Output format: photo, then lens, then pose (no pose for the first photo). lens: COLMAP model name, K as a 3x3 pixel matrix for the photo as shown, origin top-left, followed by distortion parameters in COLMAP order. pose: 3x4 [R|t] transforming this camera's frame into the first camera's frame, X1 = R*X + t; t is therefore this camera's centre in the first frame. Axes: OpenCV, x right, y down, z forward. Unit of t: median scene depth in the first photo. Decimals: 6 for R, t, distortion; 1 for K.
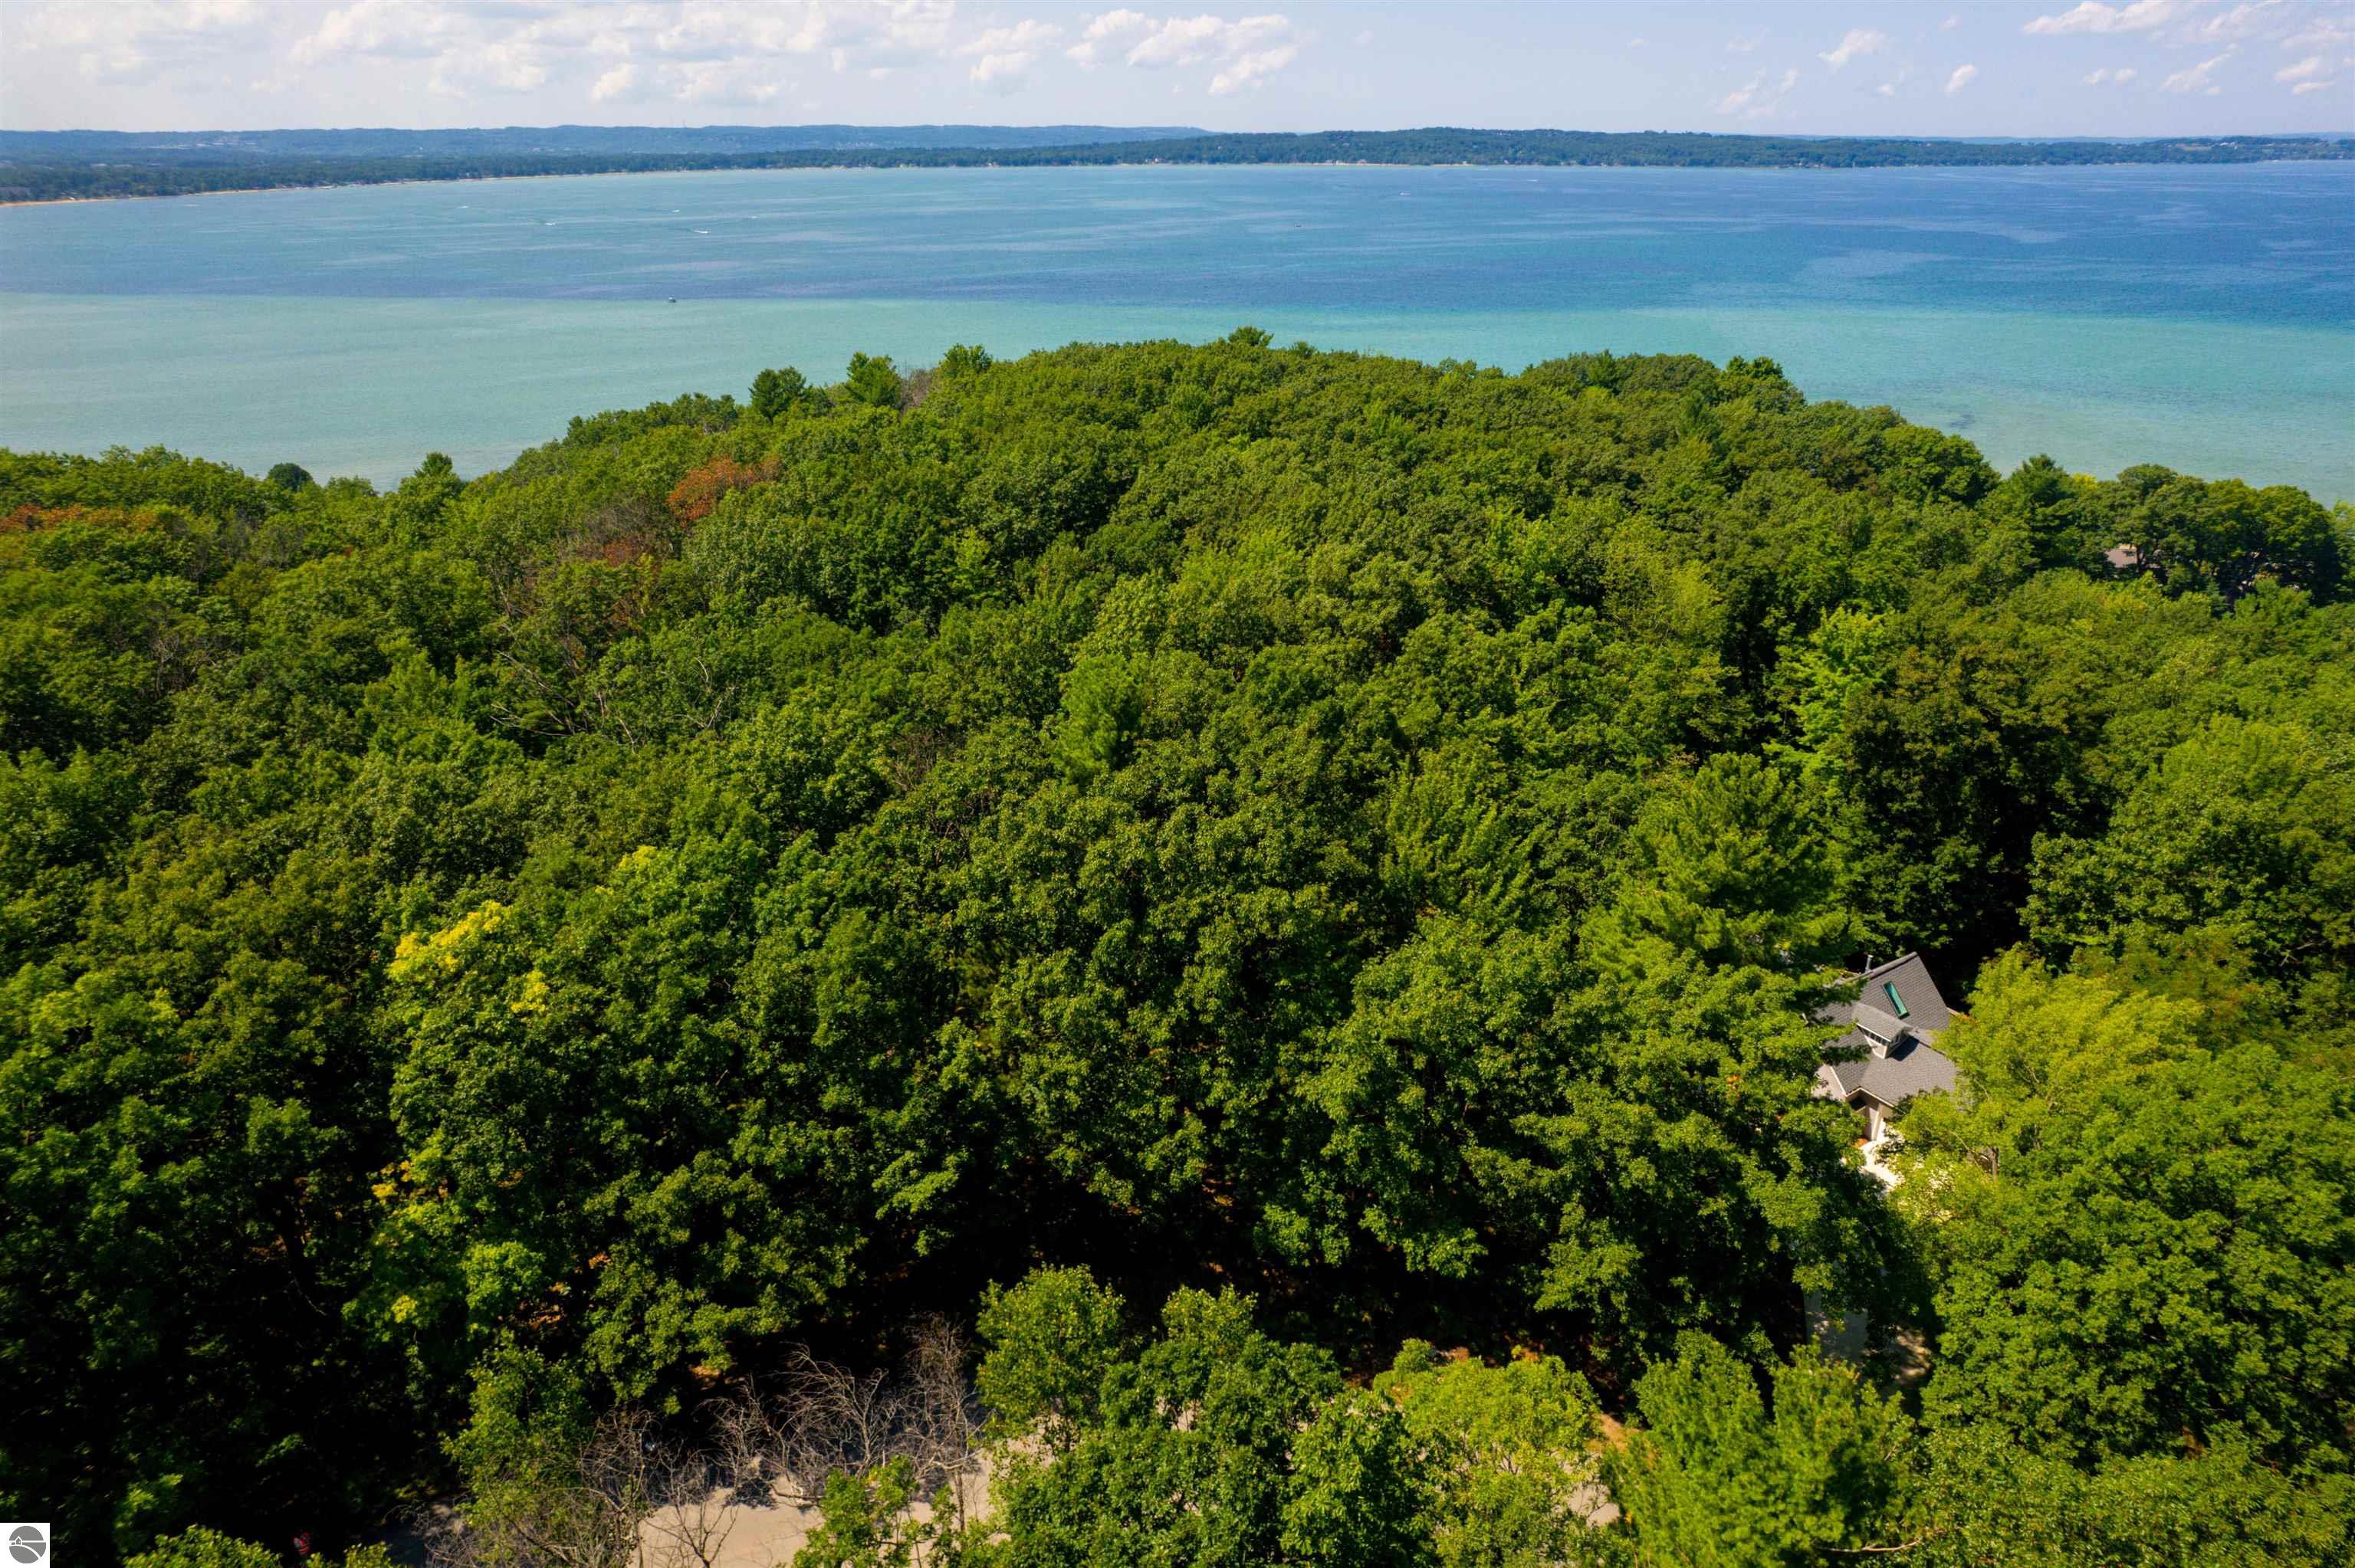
lens RADIAL K [[1504.6, 0, 1193.5], [0, 1504.6, 786.1], [0, 0, 1]] dist [-0.076939, 0.070288]
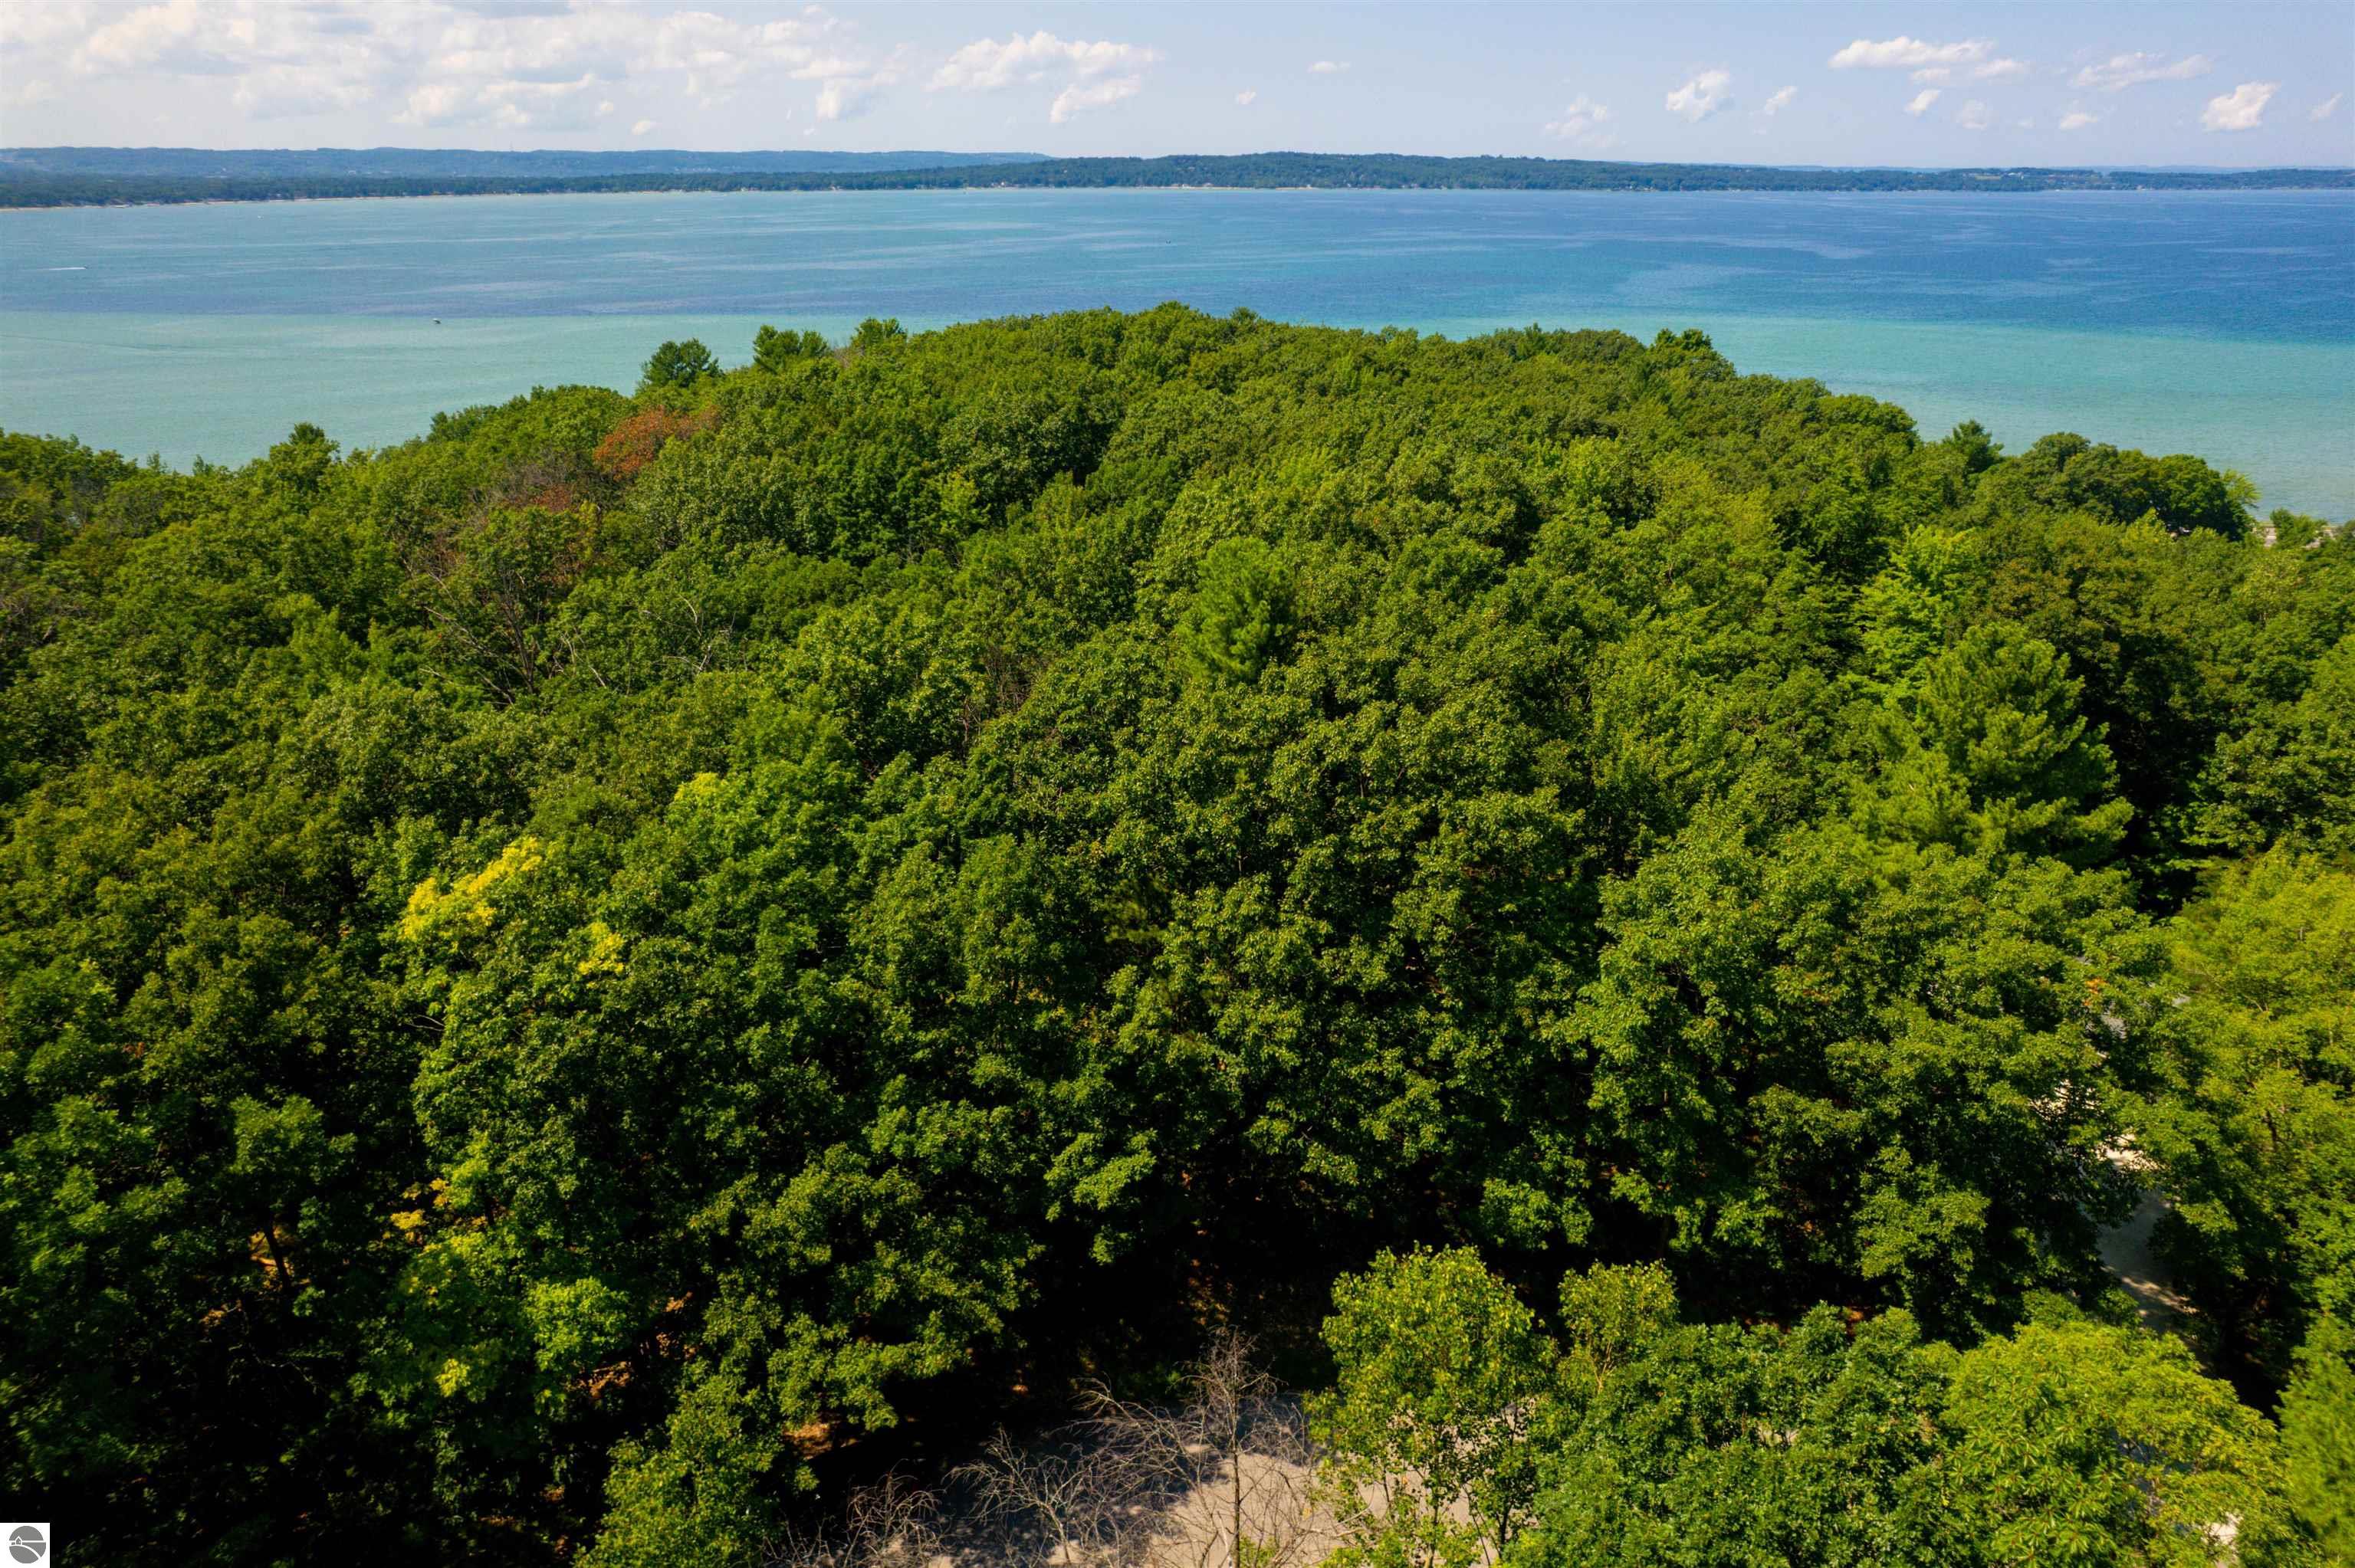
lens RADIAL K [[1504.6, 0, 1193.5], [0, 1504.6, 786.1], [0, 0, 1]] dist [-0.076939, 0.070288]
pose [[0.995231, -0.033504, 0.091608, -0.185028], [0.034910, 0.999295, -0.013793, 0.068055], [-0.091082, 0.016926, 0.995700, 0.186330]]
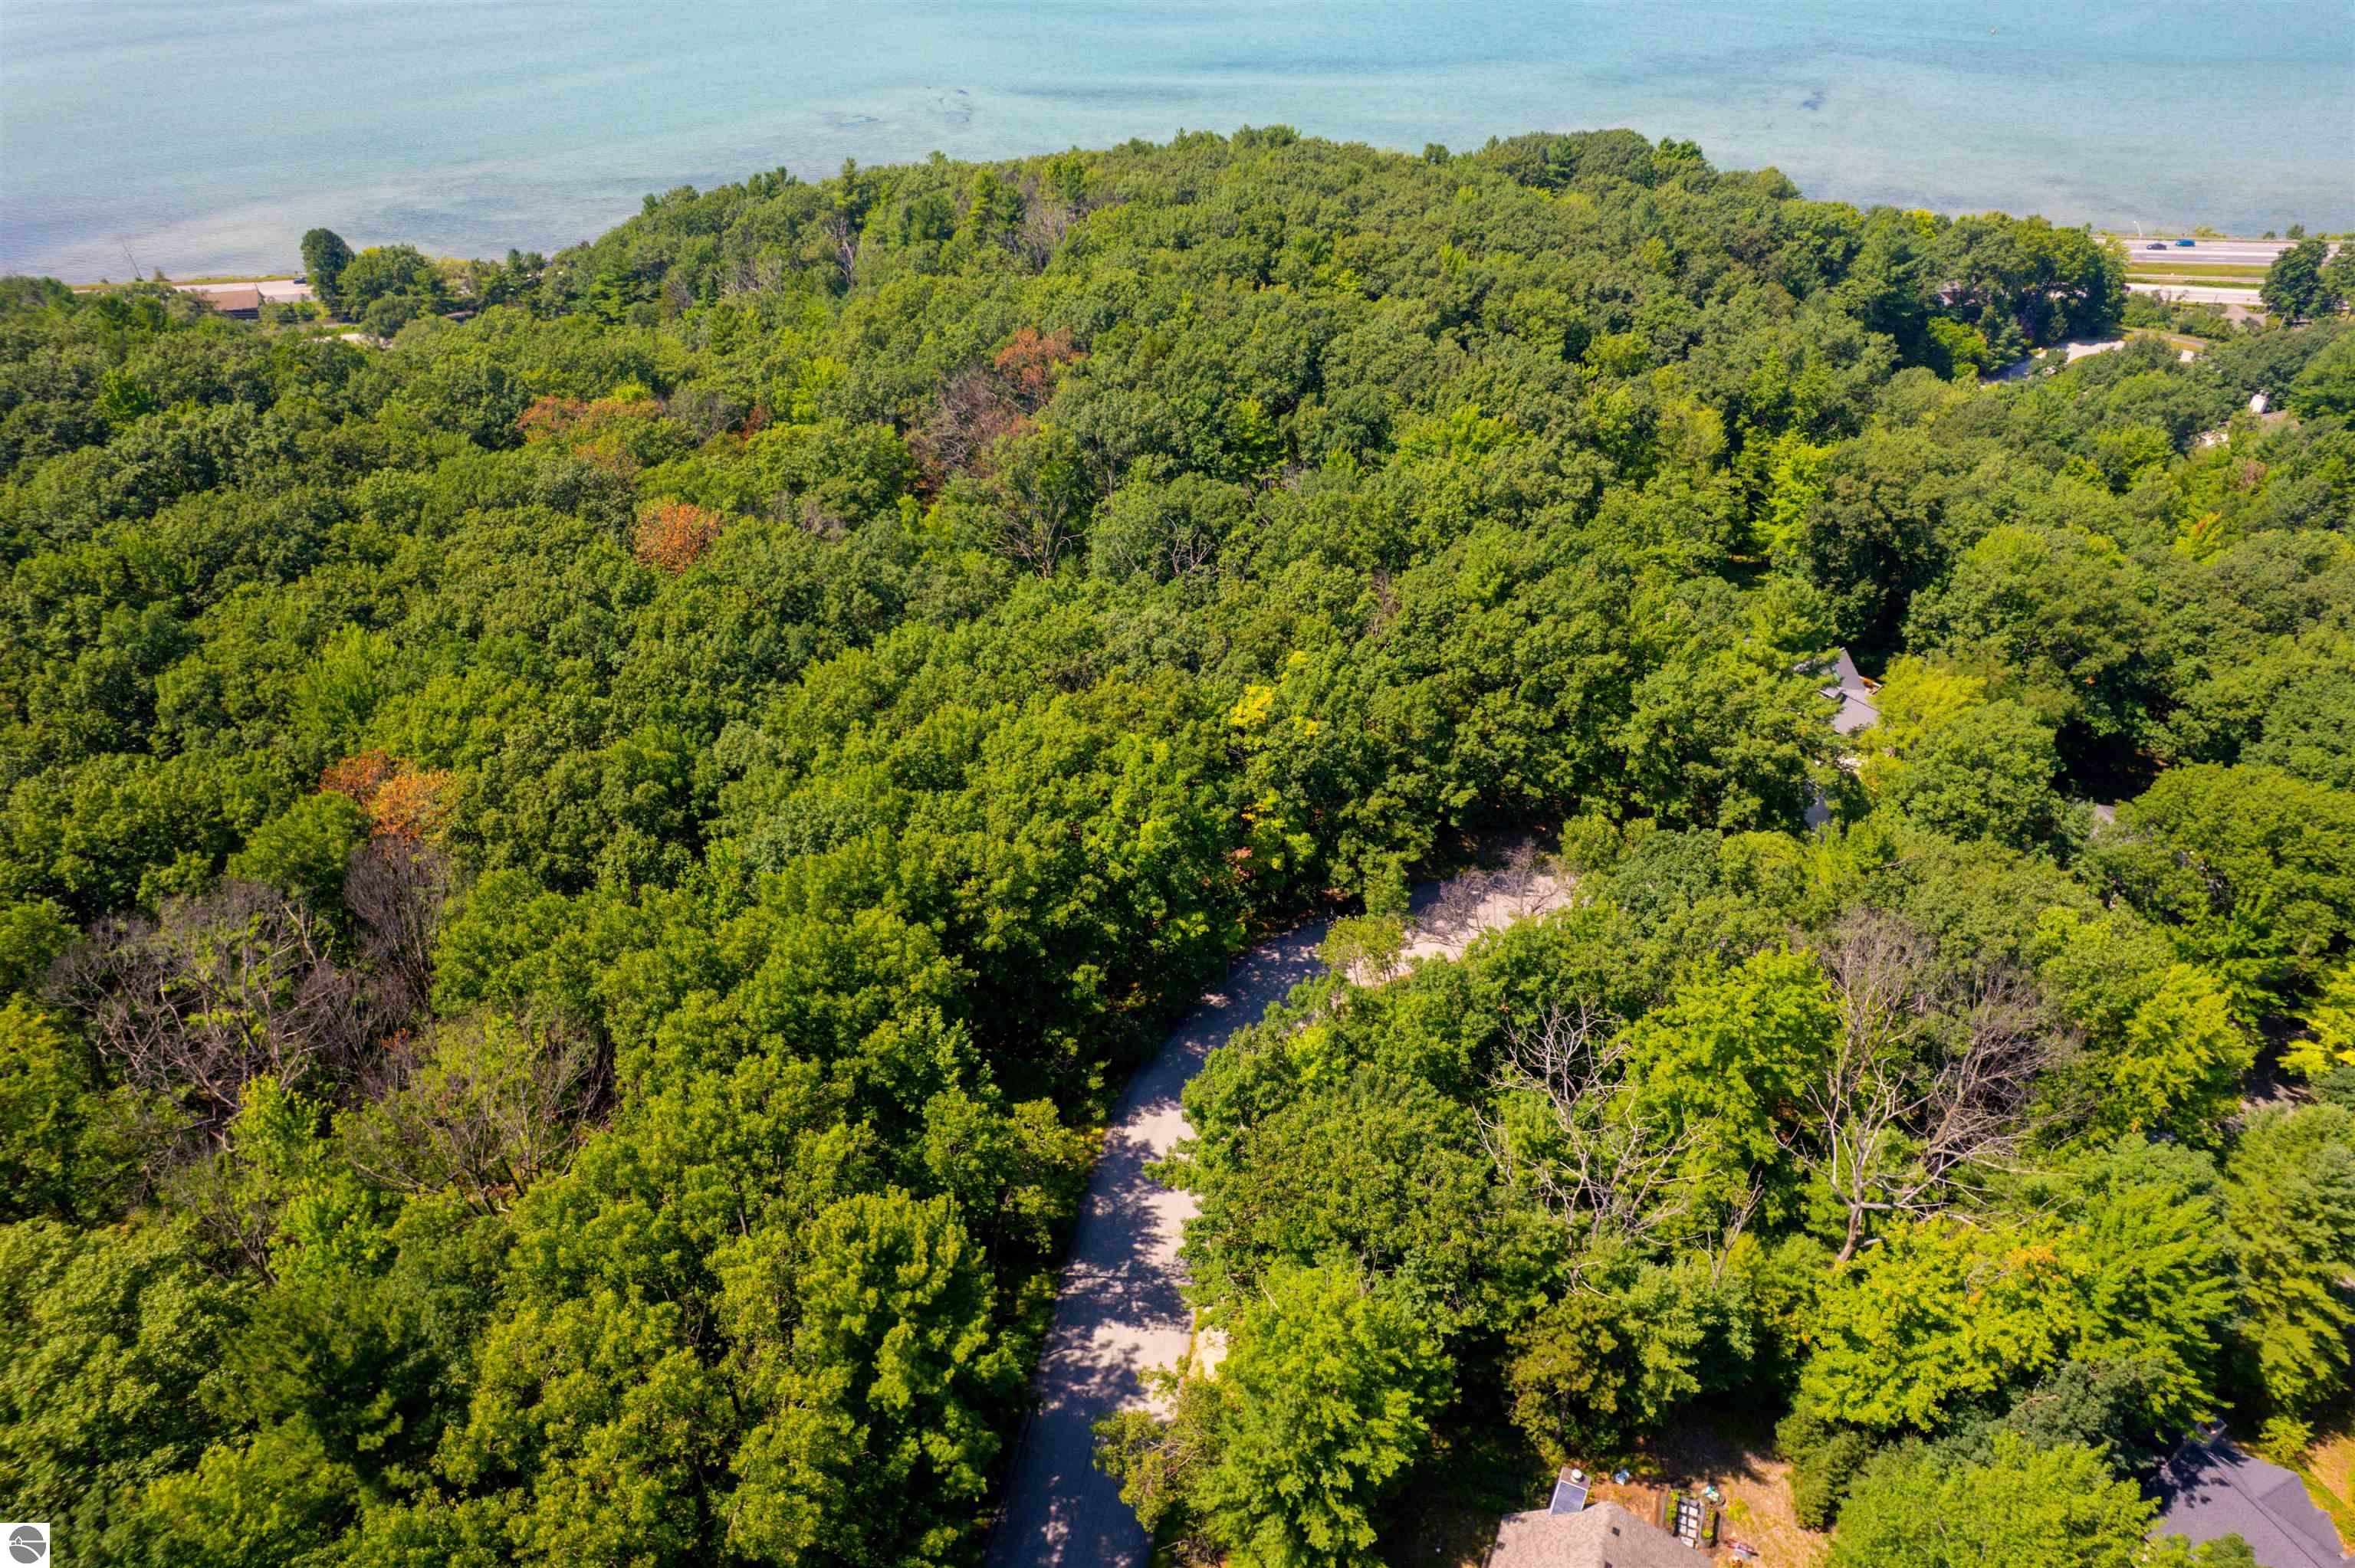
lens RADIAL K [[1504.6, 0, 1193.5], [0, 1504.6, 786.1], [0, 0, 1]] dist [-0.076939, 0.070288]
pose [[0.992055, -0.073643, 0.101993, -0.751549], [0.047917, 0.970834, 0.234914, -0.280877], [-0.116318, -0.228161, 0.966650, -1.070419]]
